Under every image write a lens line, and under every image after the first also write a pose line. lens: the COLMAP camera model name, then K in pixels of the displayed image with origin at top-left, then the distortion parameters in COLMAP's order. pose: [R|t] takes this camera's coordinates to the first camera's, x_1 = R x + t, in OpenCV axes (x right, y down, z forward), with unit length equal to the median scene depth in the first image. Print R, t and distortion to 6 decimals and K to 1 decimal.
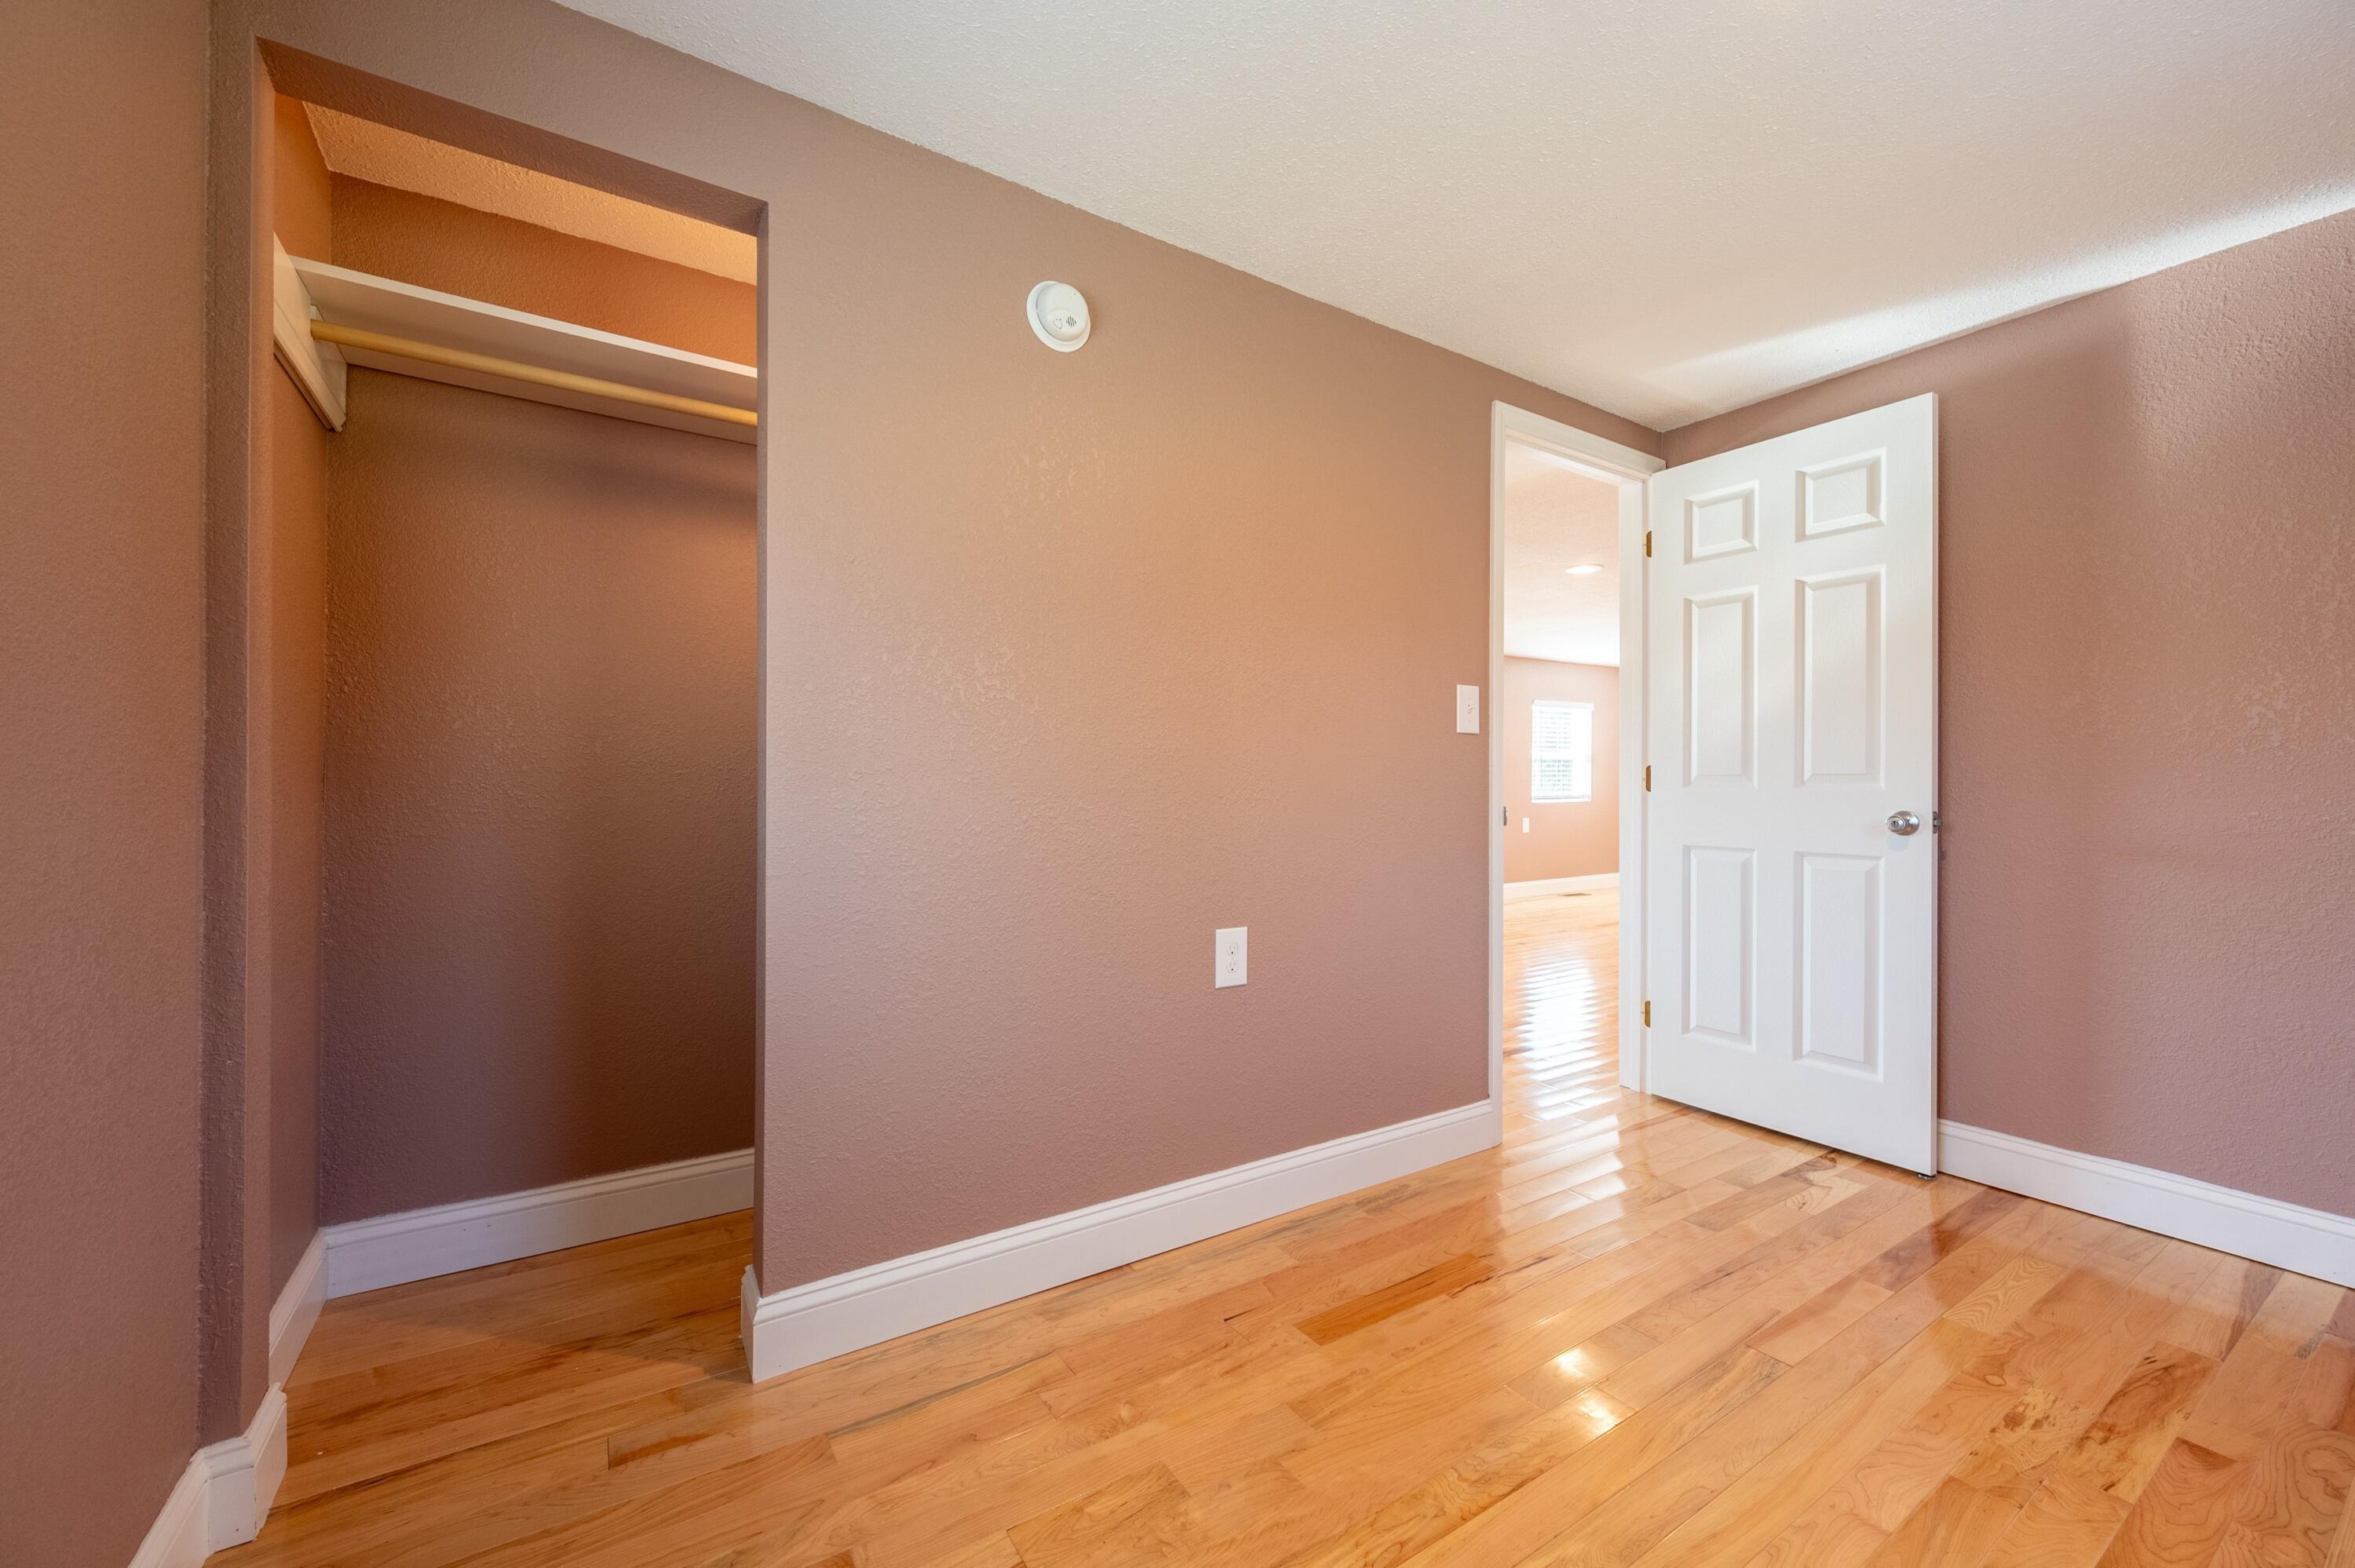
lens RADIAL K [[926.7, 0, 1182.7], [0, 926.7, 777.9], [0, 0, 1]] dist [0.000601, -0.000430]
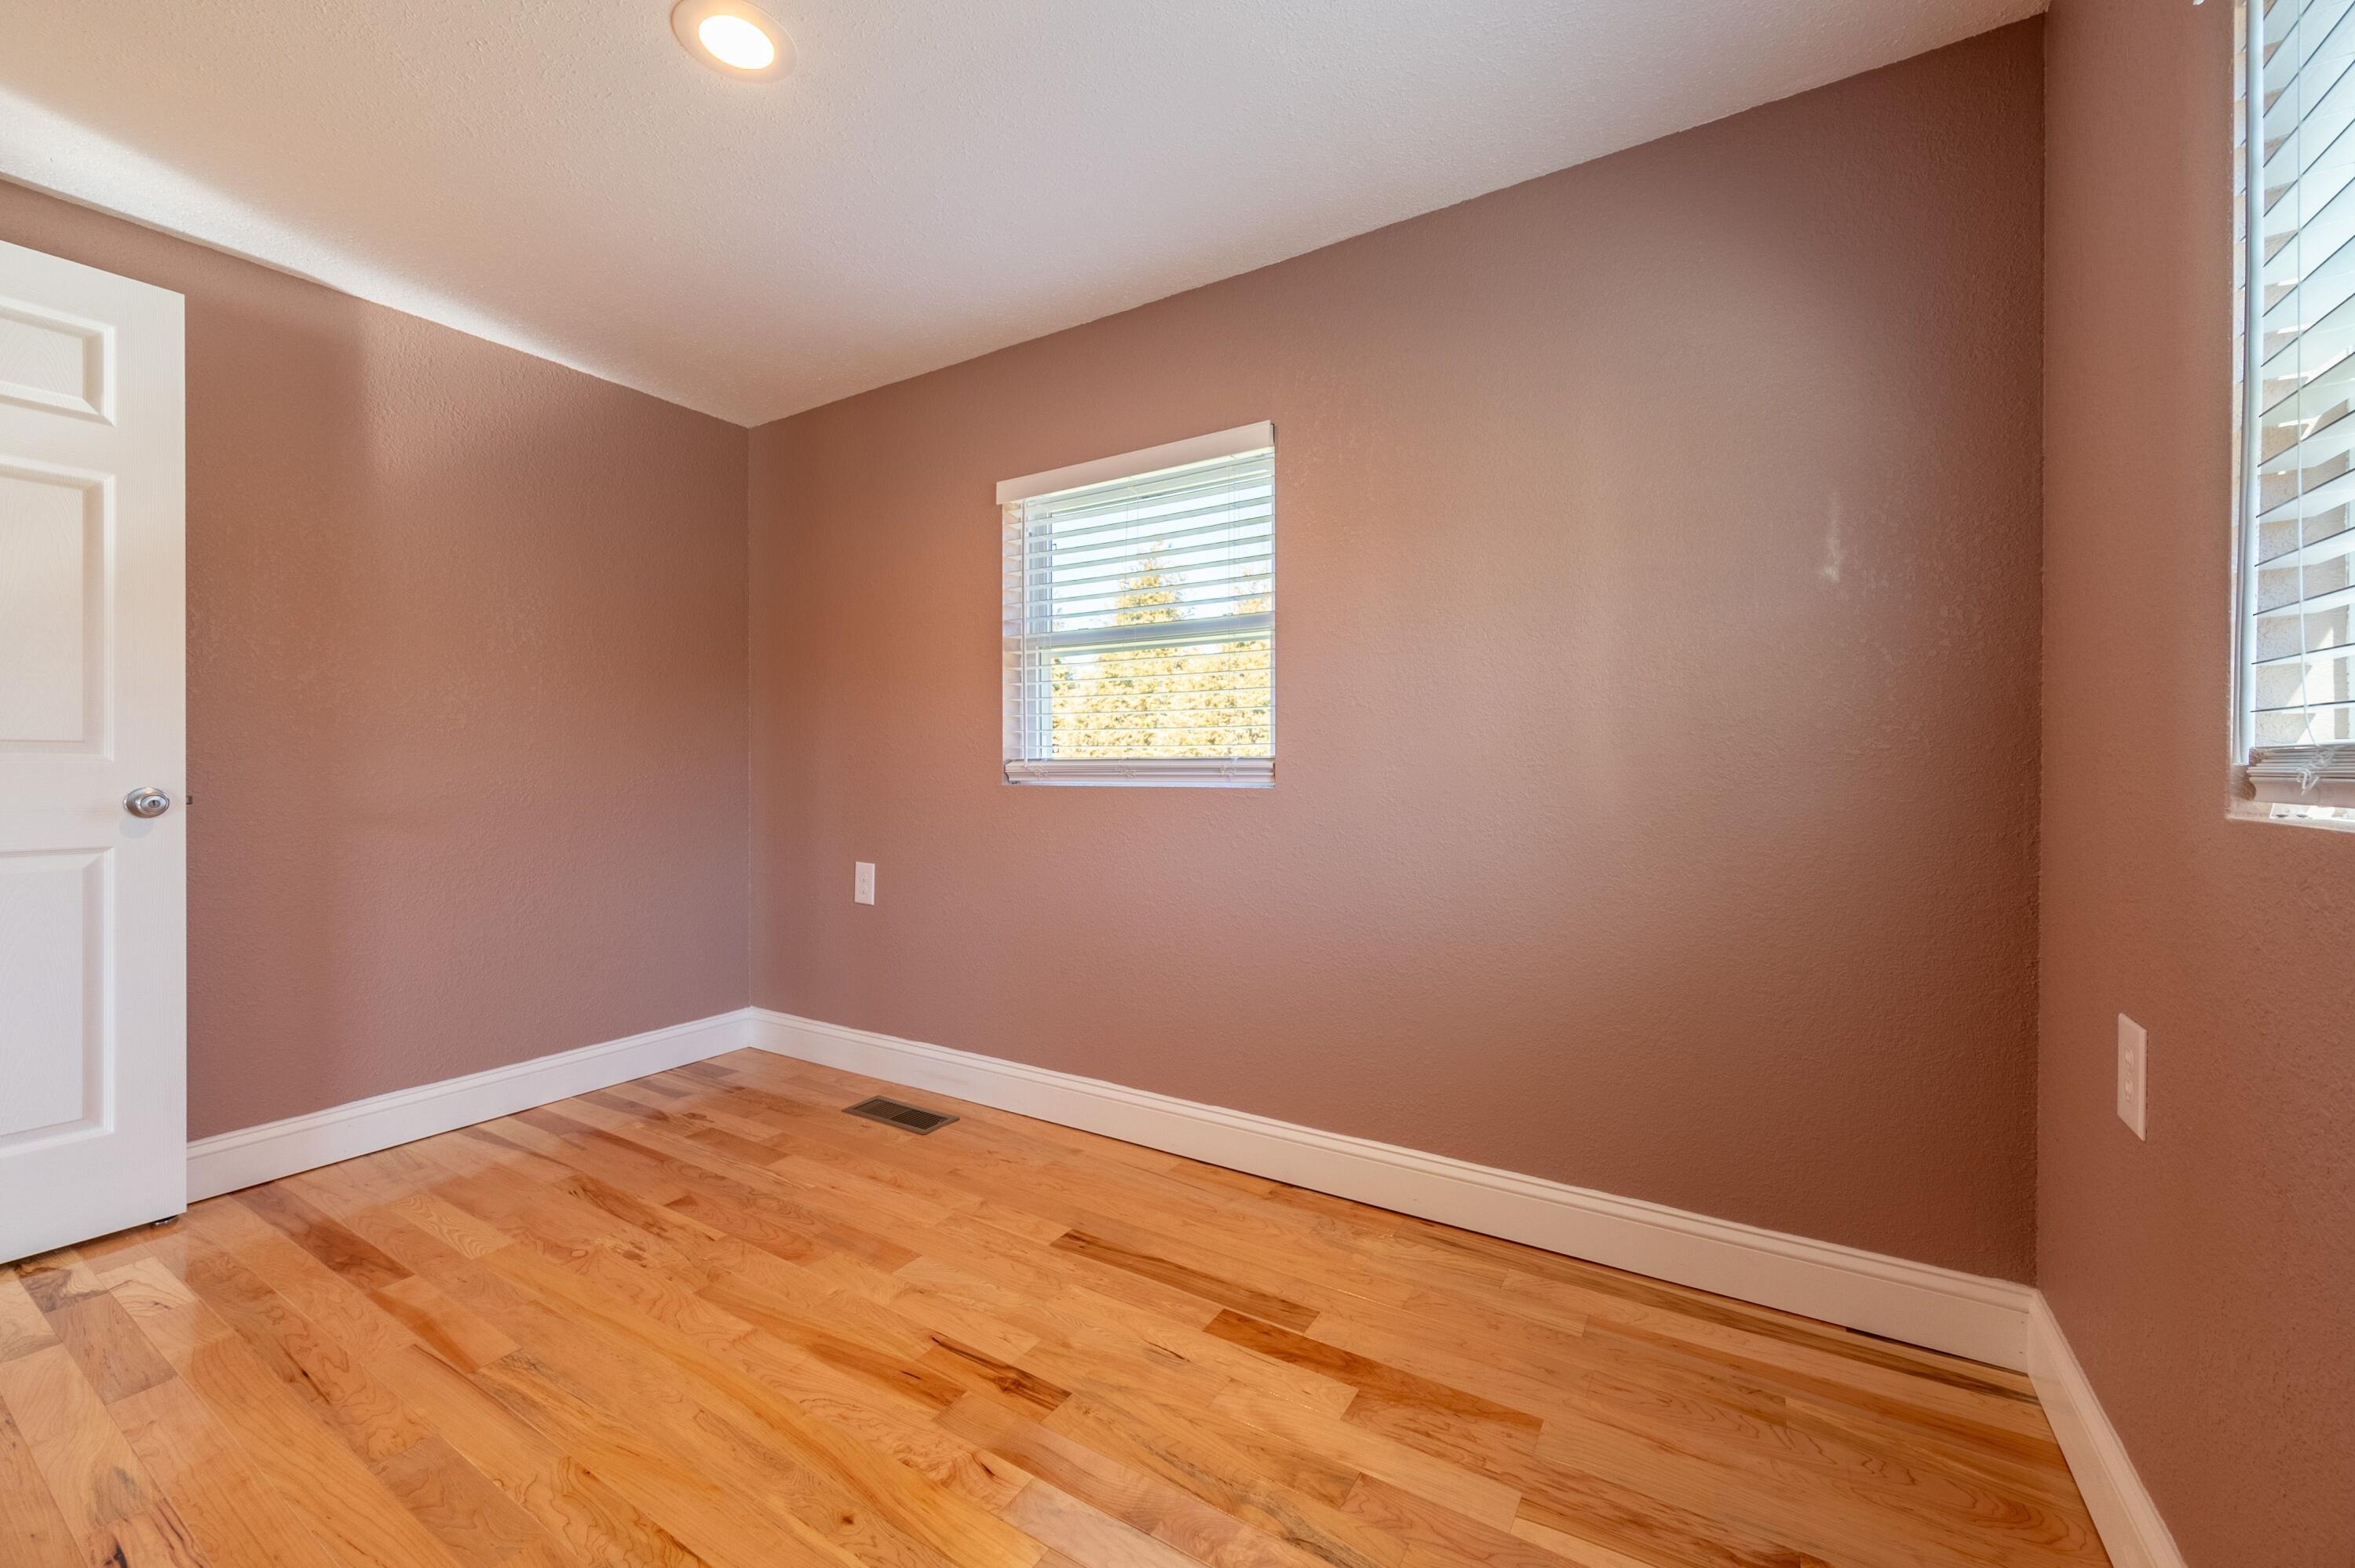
lens RADIAL K [[926.7, 0, 1182.0], [0, 926.7, 766.1], [0, 0, 1]] dist [0.000601, -0.000430]
pose [[-0.415345, -0.005503, 0.909647, -0.369353], [-0.010435, 0.999945, 0.001284, 0.006273], [-0.909604, -0.008959, -0.415380, 0.546439]]
